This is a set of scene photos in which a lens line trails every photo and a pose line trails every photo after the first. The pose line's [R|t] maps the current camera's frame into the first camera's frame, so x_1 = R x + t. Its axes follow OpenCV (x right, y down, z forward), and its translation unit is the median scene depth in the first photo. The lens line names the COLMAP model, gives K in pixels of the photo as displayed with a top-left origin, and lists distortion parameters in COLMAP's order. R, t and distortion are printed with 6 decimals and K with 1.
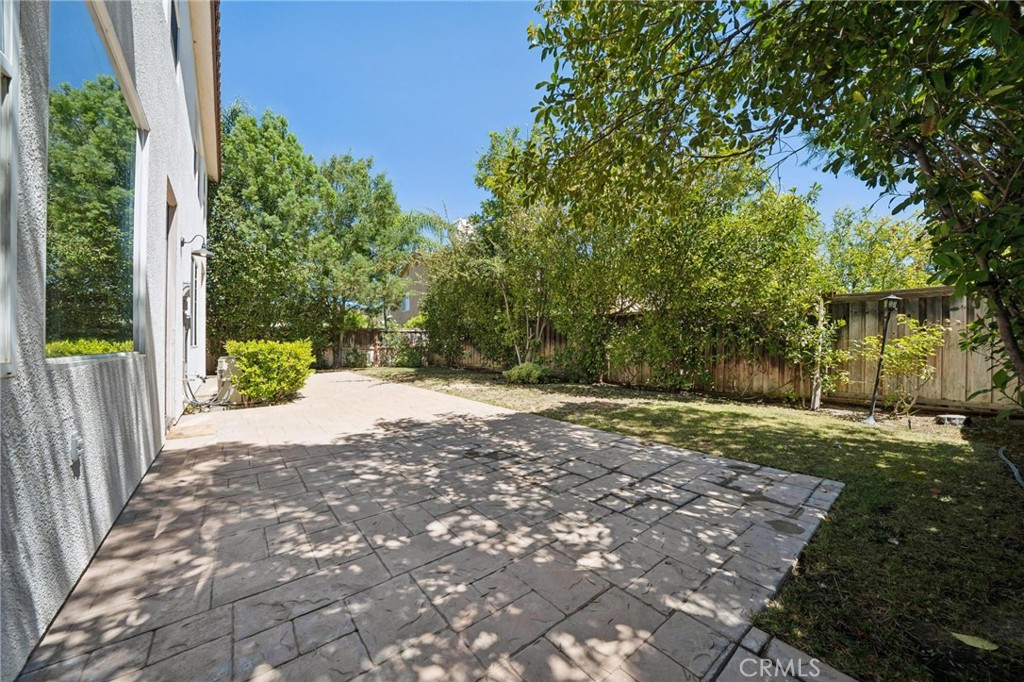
lens RADIAL K [[354.1, 0, 508.2], [0, 354.1, 344.3], [0, 0, 1]] dist [-0.024301, 0.000219]
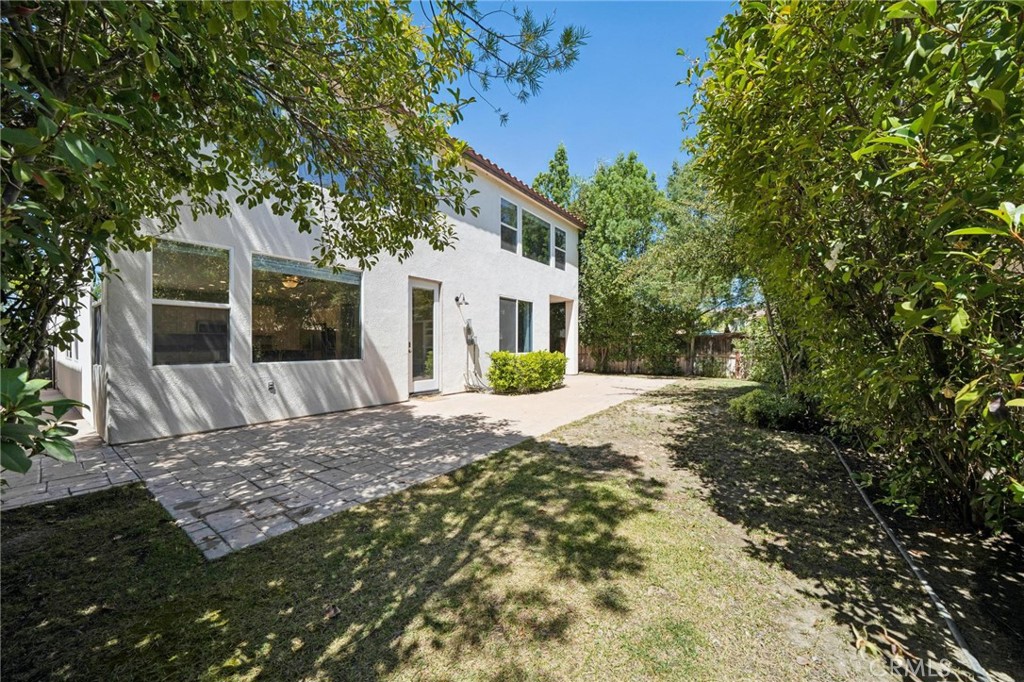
lens RADIAL K [[354.1, 0, 510.4], [0, 354.1, 344.4], [0, 0, 1]] dist [-0.024301, 0.000219]
pose [[0.280491, -0.001076, -0.959856, 1.883185], [-0.002739, 0.999994, -0.001921, -0.101572], [0.959853, 0.003168, 0.280487, 1.395137]]
